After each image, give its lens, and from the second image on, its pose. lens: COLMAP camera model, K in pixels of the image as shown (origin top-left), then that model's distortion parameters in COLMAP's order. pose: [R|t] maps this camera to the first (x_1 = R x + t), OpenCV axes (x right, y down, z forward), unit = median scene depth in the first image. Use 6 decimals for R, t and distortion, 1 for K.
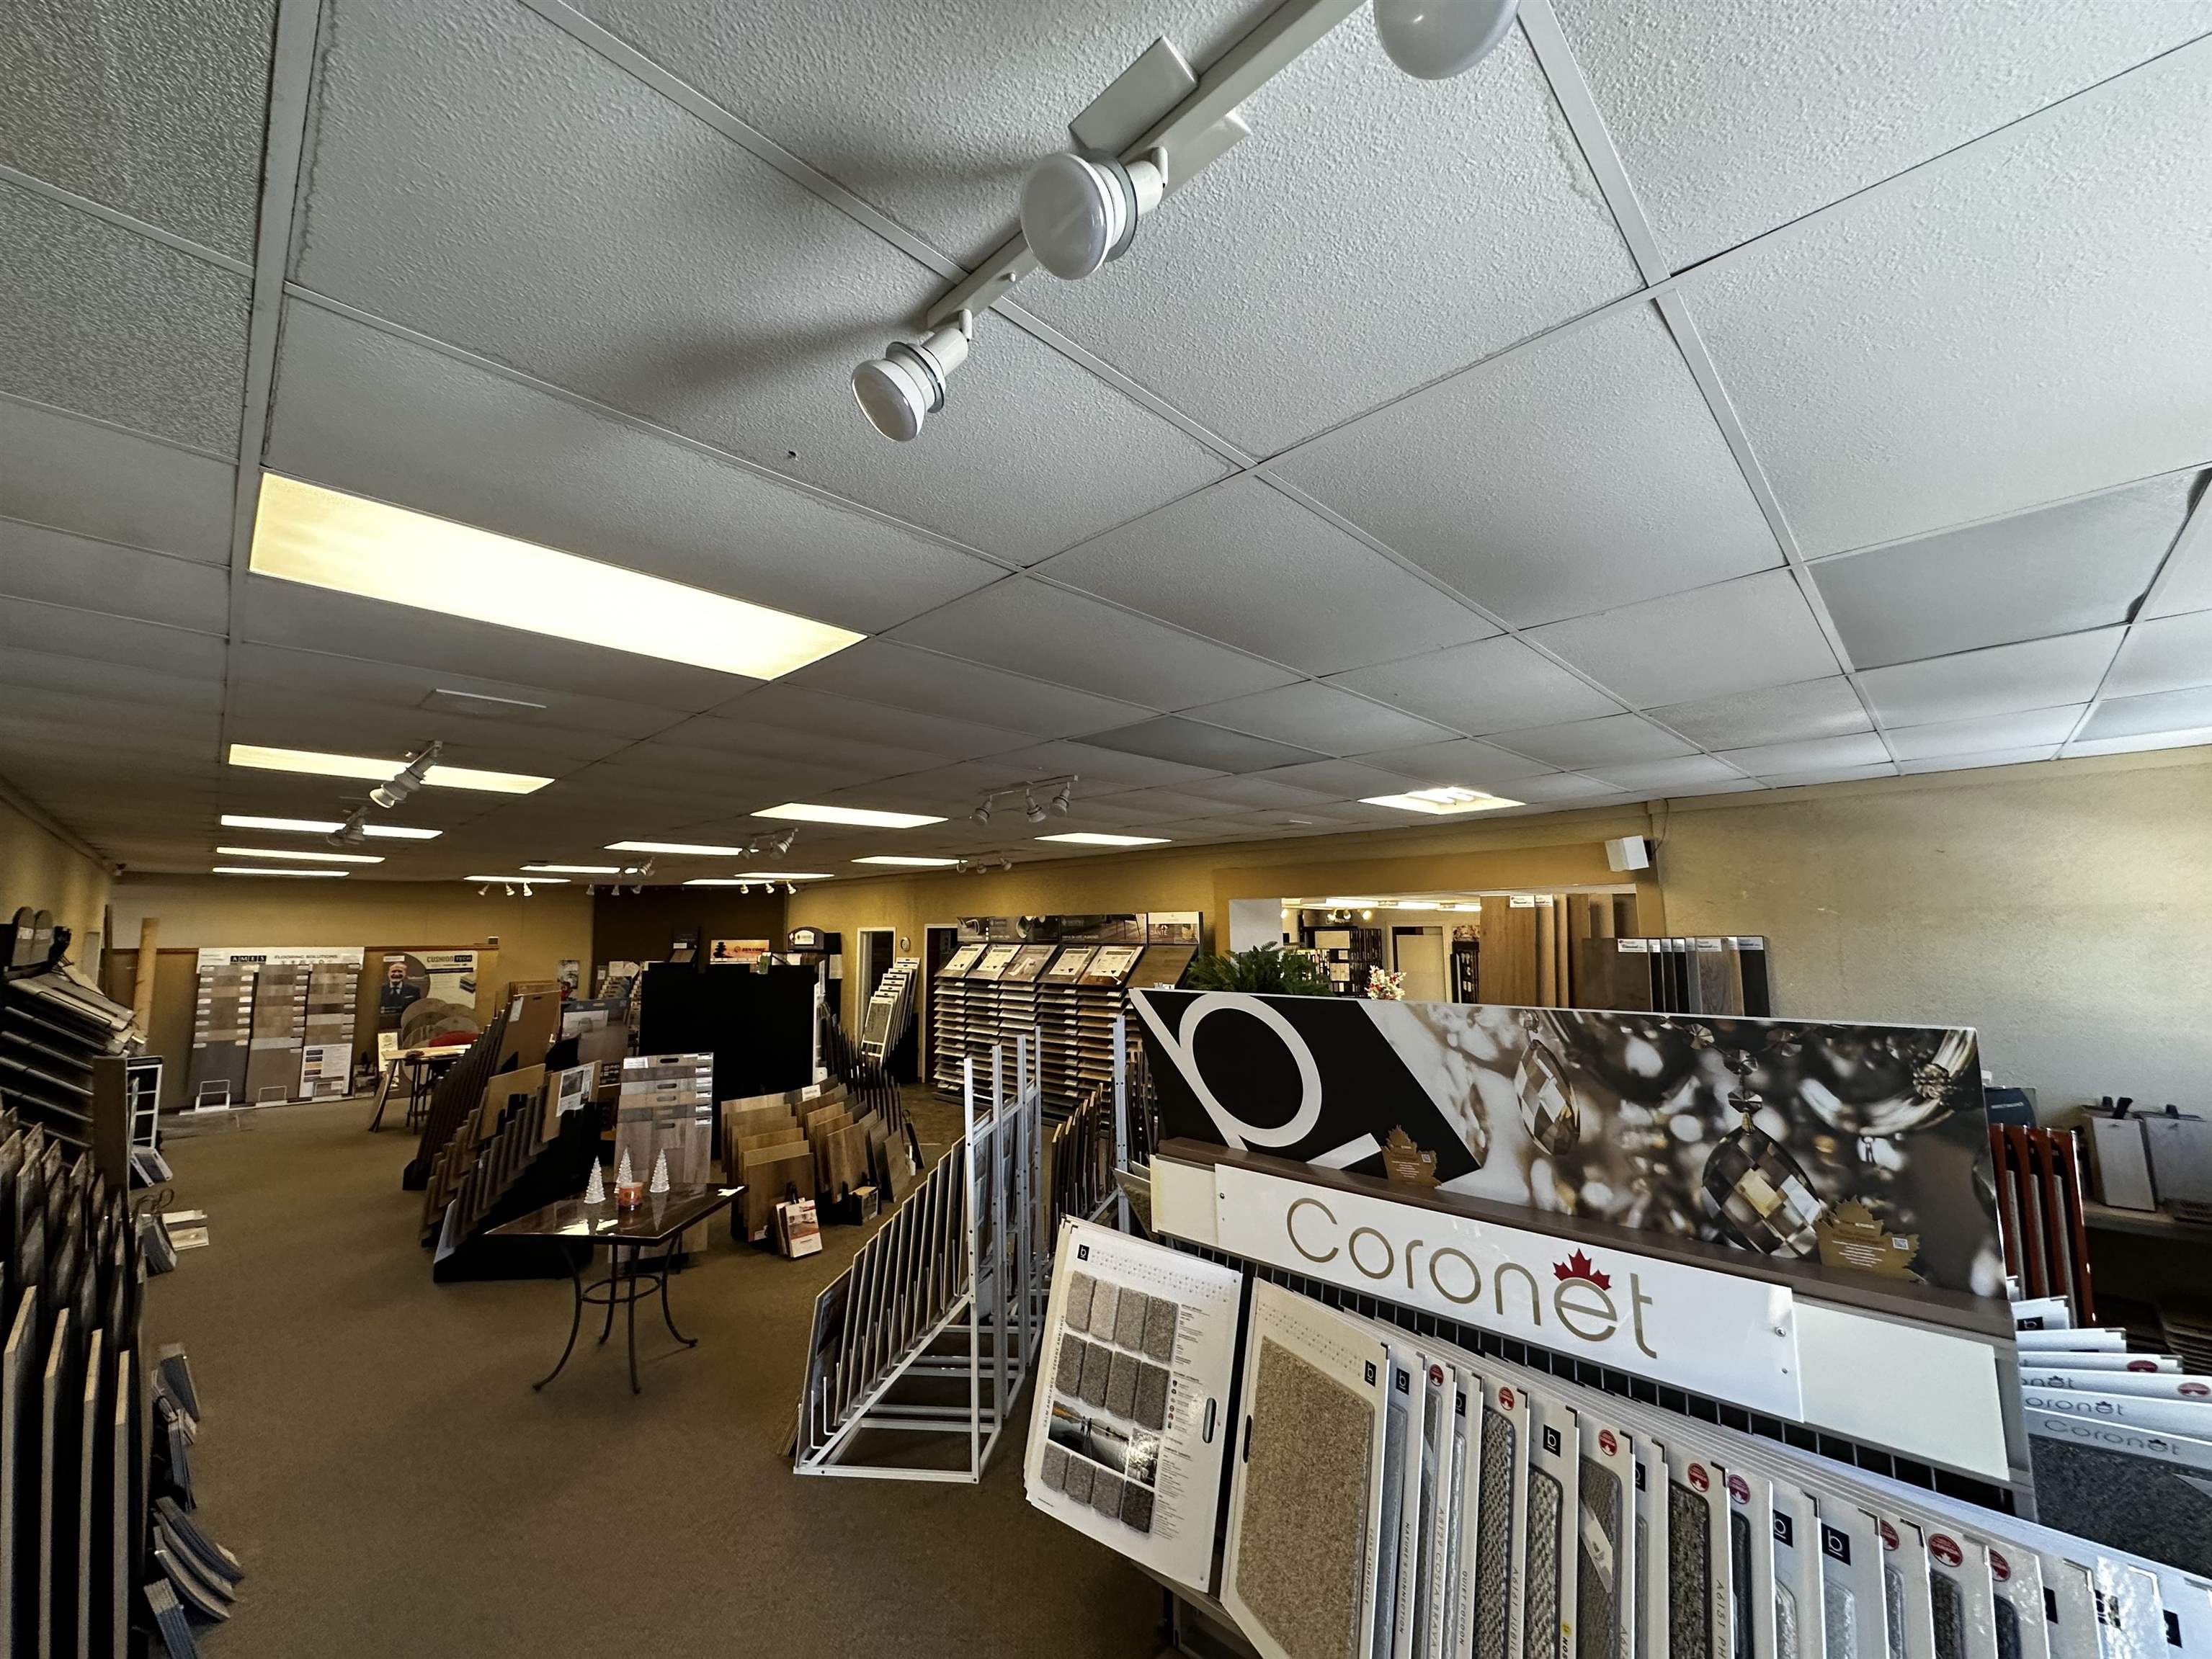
lens RADIAL K [[881.4, 0, 1105.6], [0, 881.4, 831.4], [0, 0, 1]] dist [-0.003511, 0.000801]
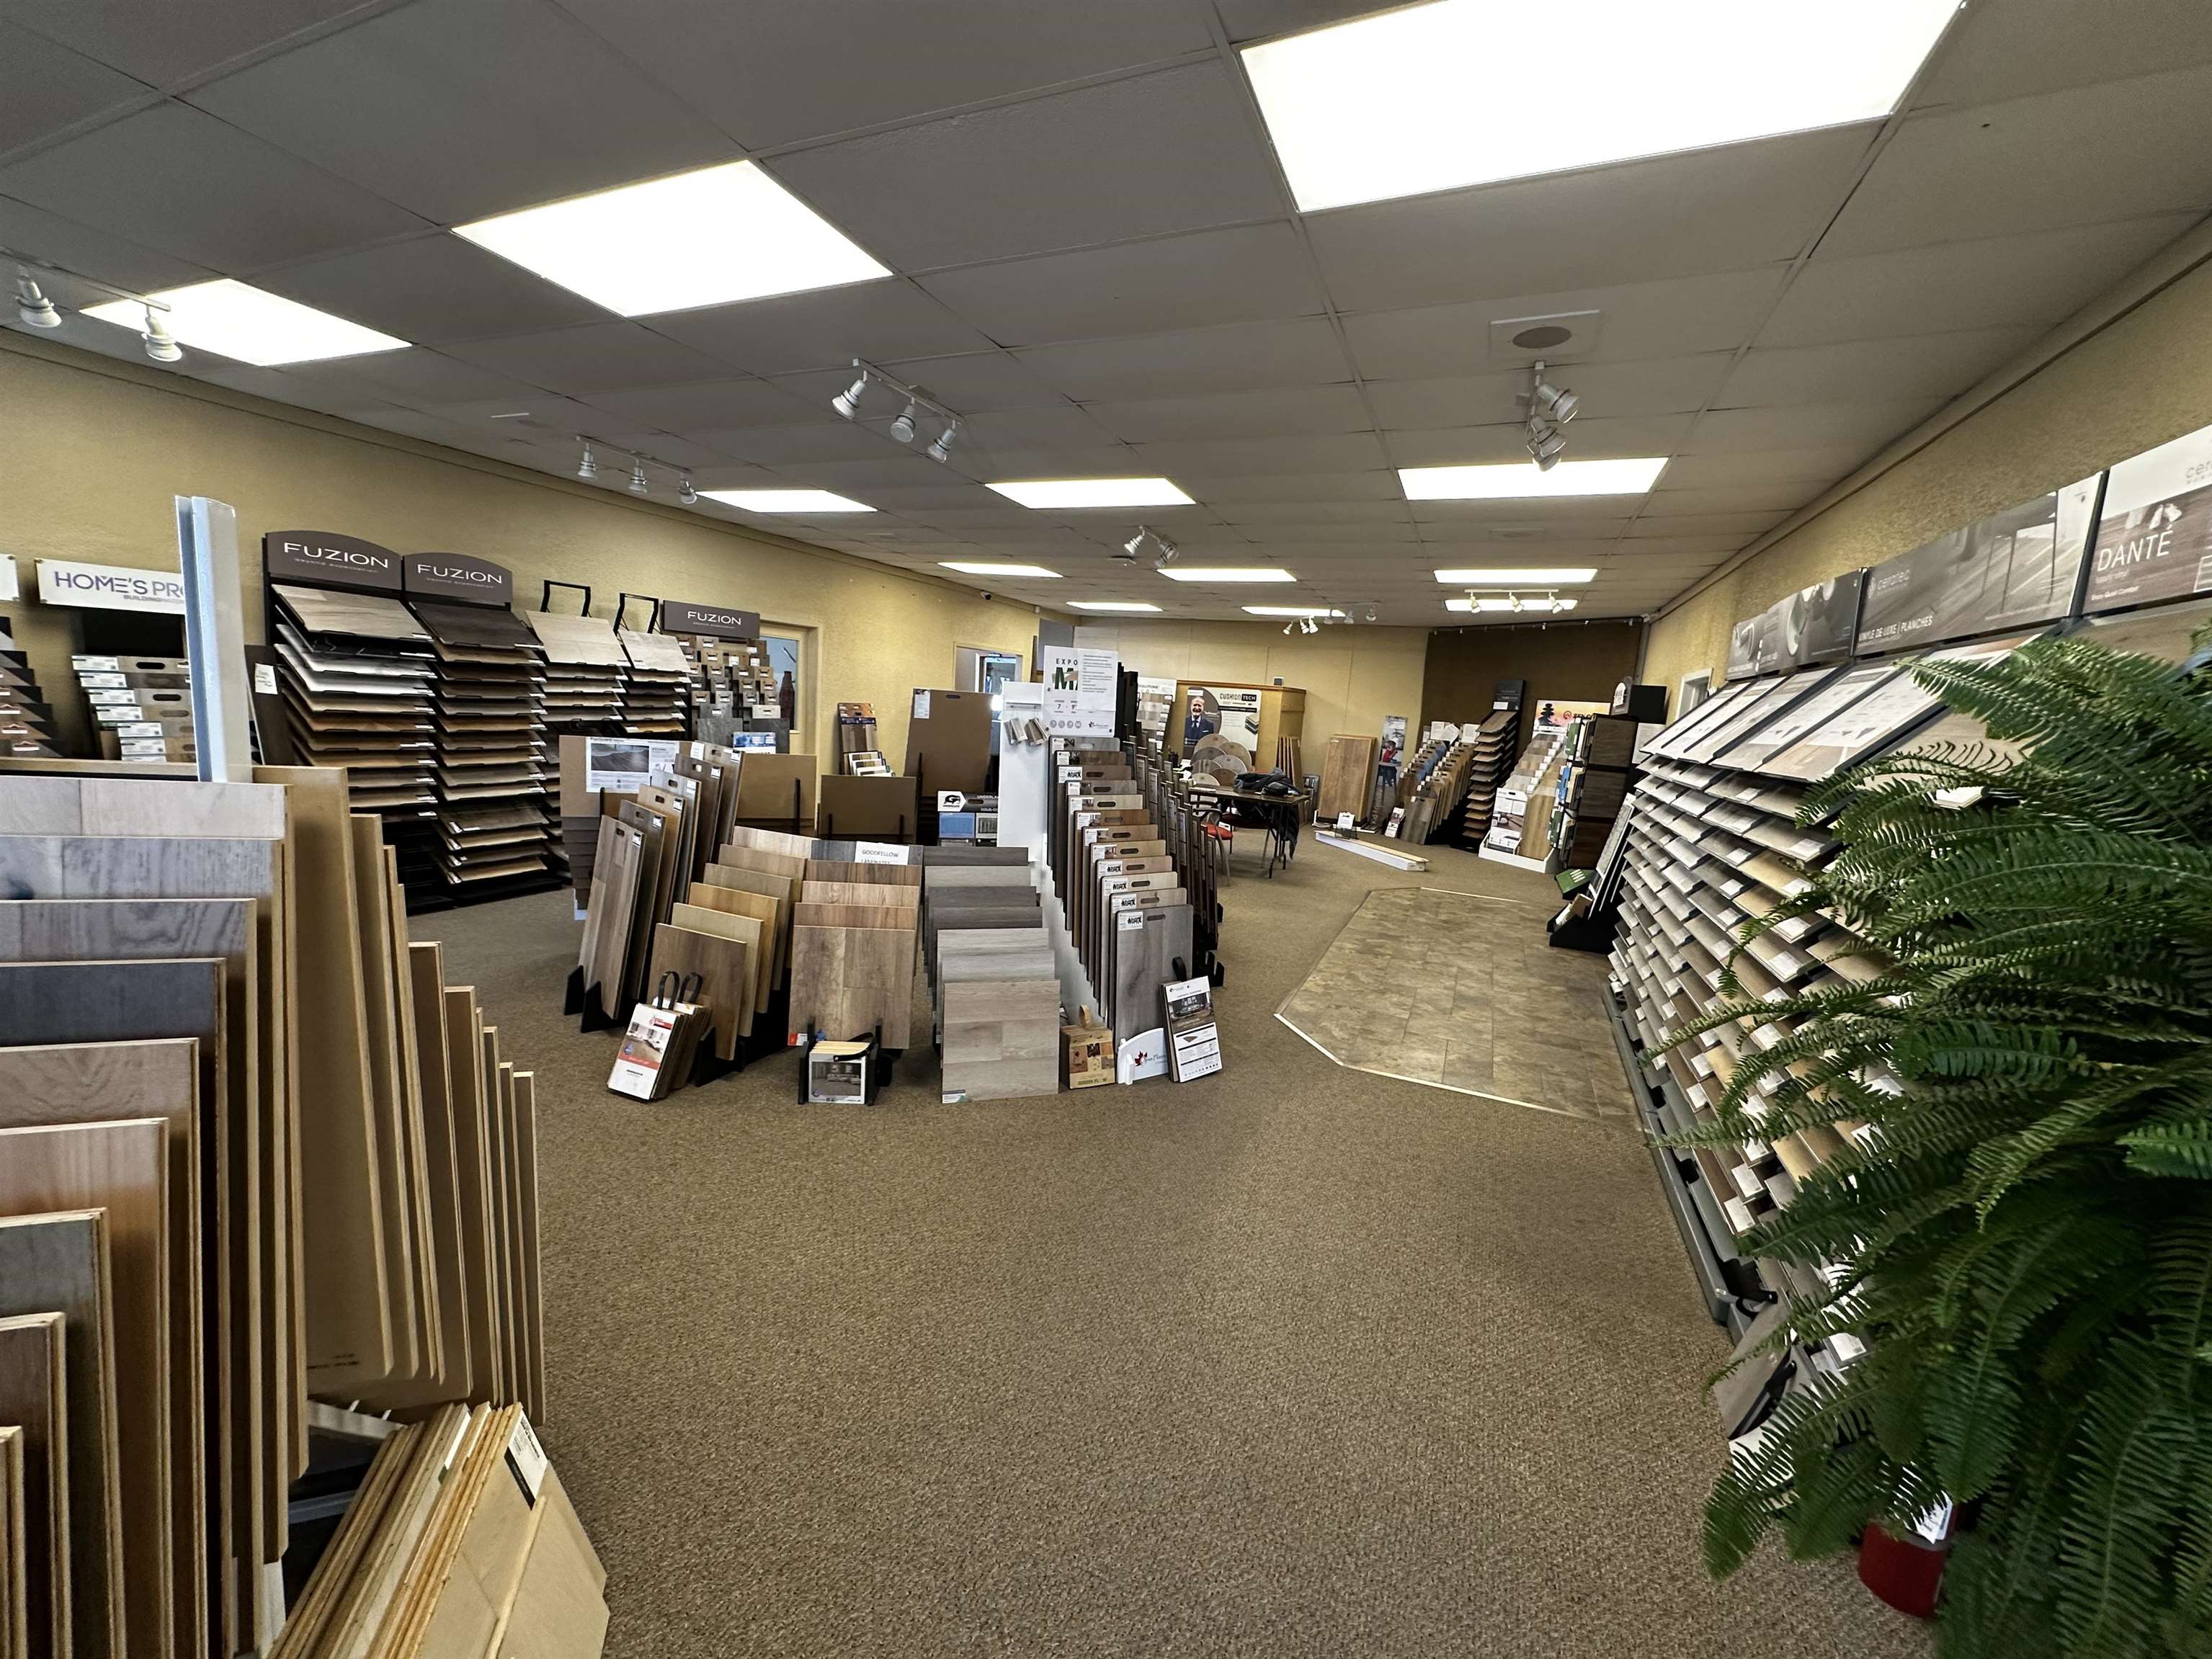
lens RADIAL K [[881.4, 0, 1105.6], [0, 881.4, 831.4], [0, 0, 1]] dist [-0.003511, 0.000801]
pose [[0.347015, 0.171846, -0.921981, 0.128252], [0.030660, 0.980465, 0.194287, 0.096163], [0.937358, -0.095689, 0.334968, 0.518063]]
